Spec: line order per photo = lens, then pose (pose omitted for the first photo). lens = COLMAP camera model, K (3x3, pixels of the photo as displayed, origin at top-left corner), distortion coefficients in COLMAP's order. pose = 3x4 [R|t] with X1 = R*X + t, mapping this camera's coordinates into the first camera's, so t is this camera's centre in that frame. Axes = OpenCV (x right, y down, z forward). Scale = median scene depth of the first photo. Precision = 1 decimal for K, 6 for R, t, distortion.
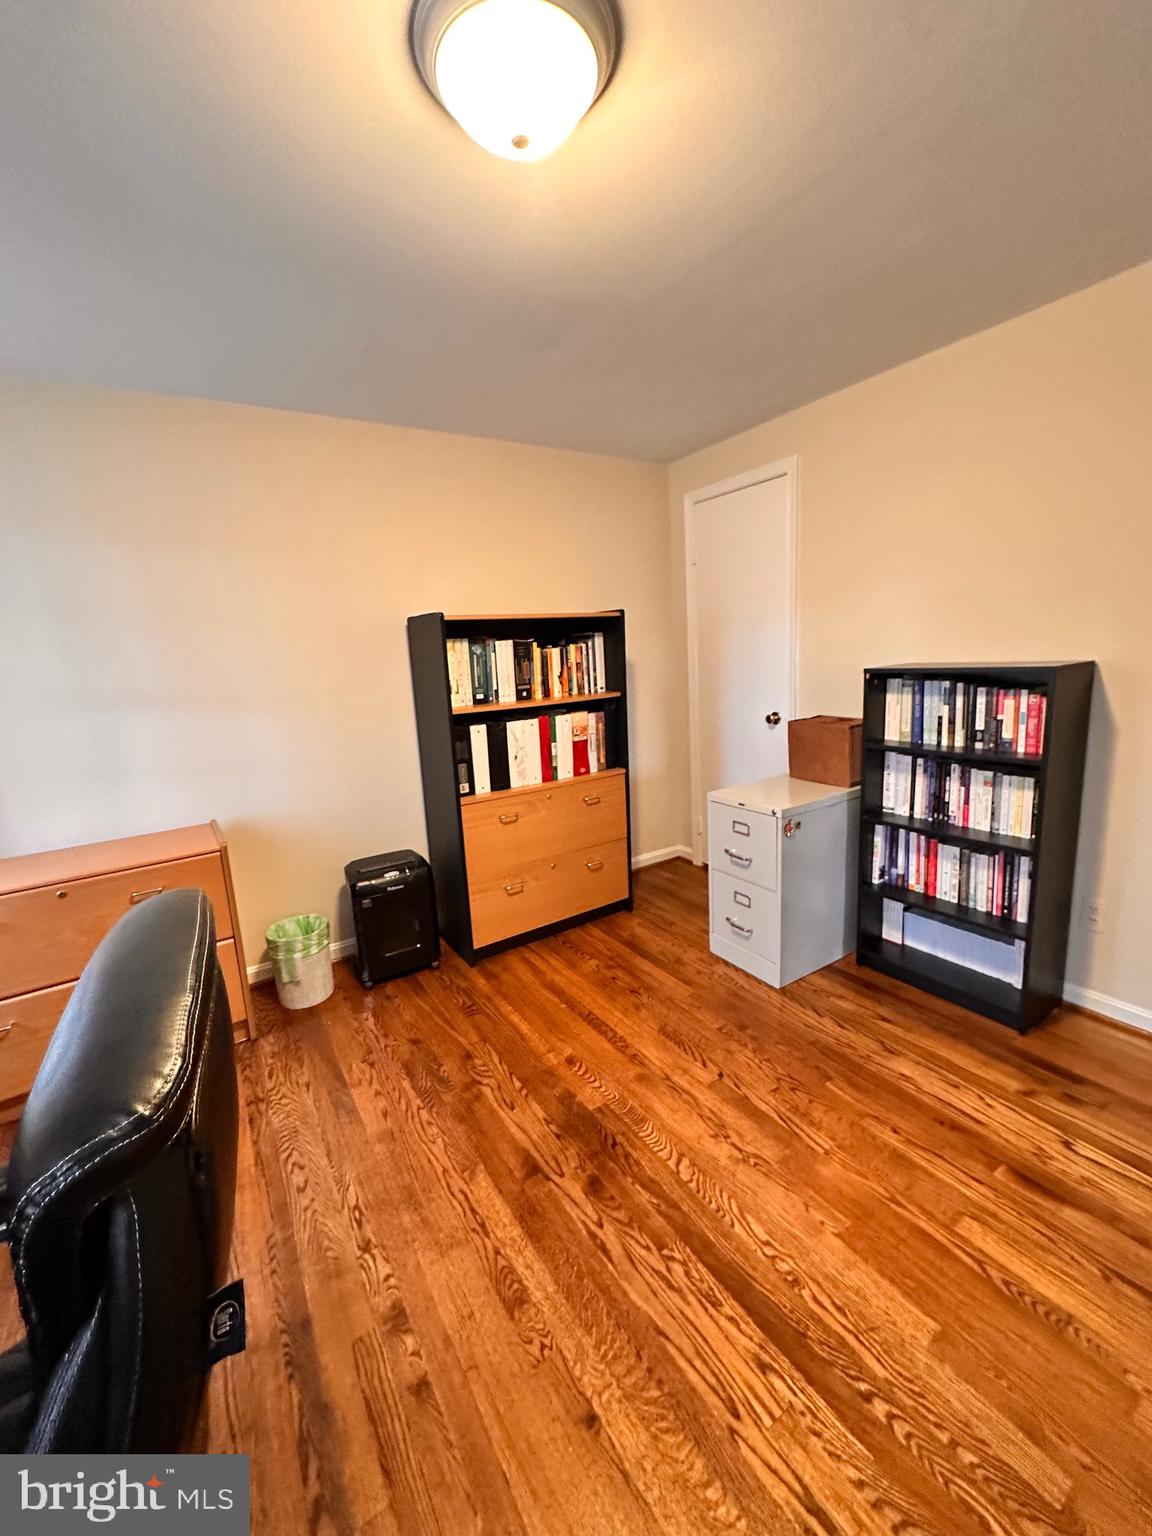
lens RADIAL K [[614.4, 0, 574.5], [0, 614.4, 760.9], [0, 0, 1]] dist [-0.005019, 0.000828]
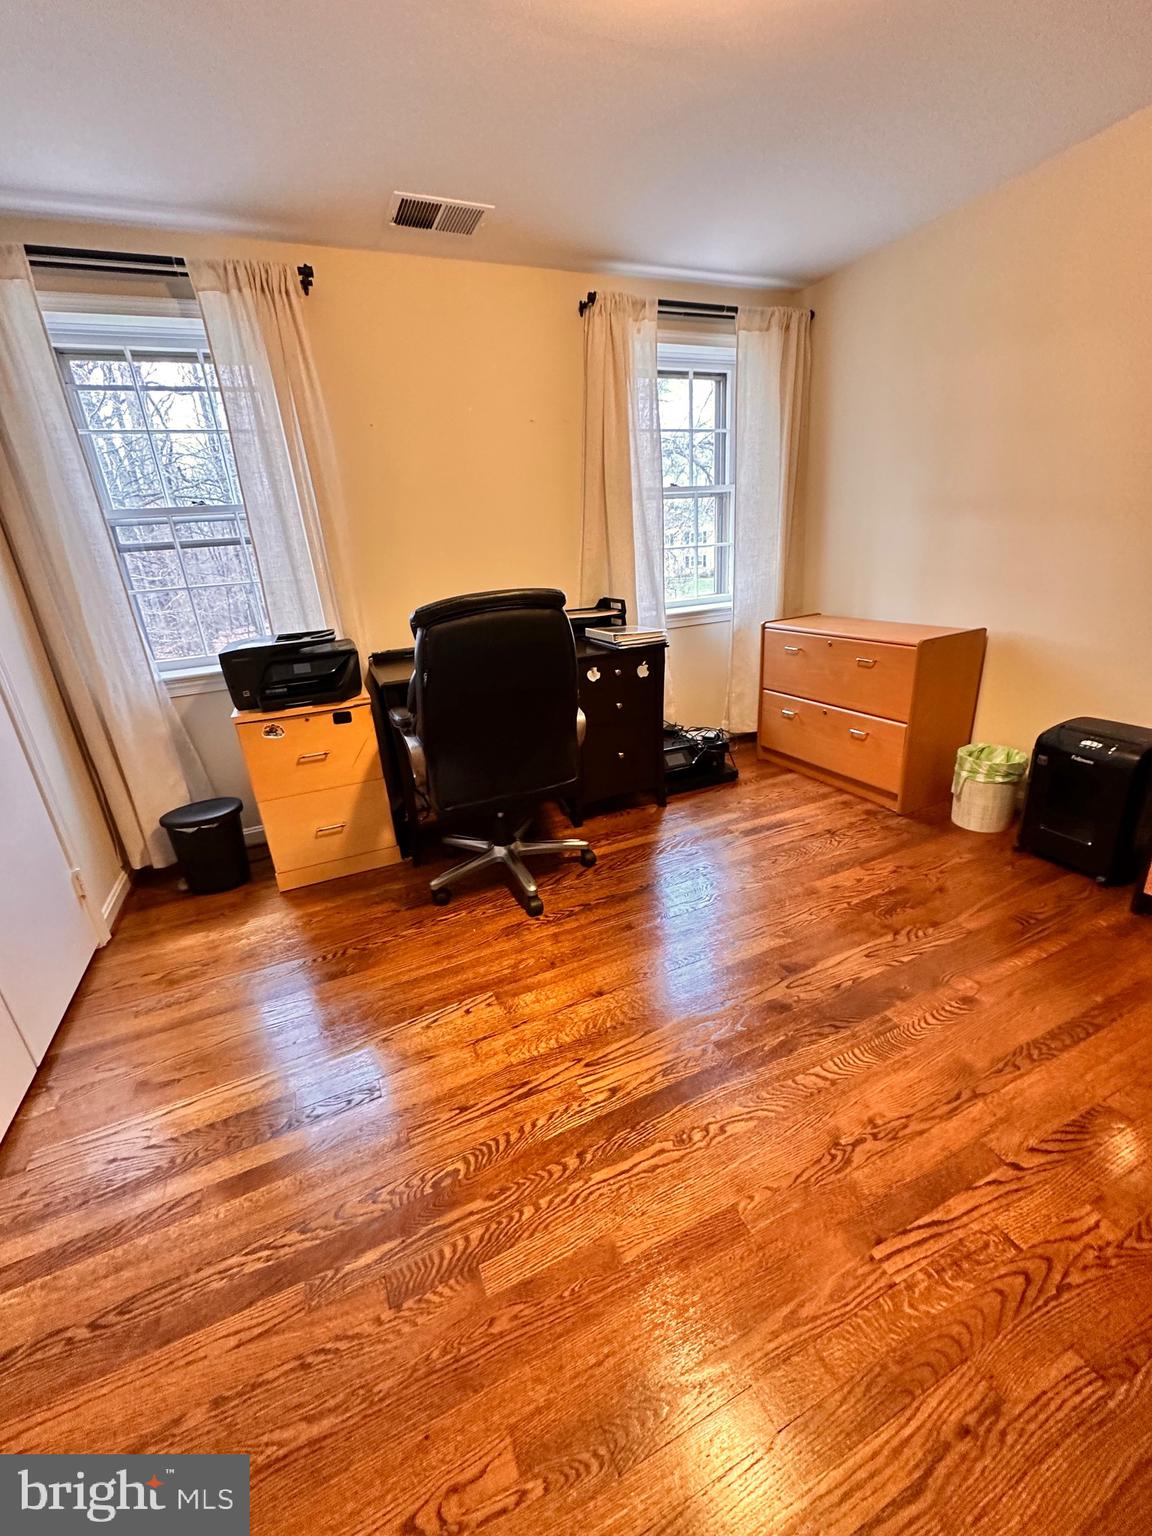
lens RADIAL K [[614.4, 0, 576.0], [0, 614.4, 769.5], [0, 0, 1]] dist [-0.005019, 0.000828]
pose [[-0.145735, 0.400925, -0.904445, 1.072249], [-0.100867, 0.903420, 0.416723, -0.098068], [0.984168, 0.151960, -0.091220, 0.849834]]
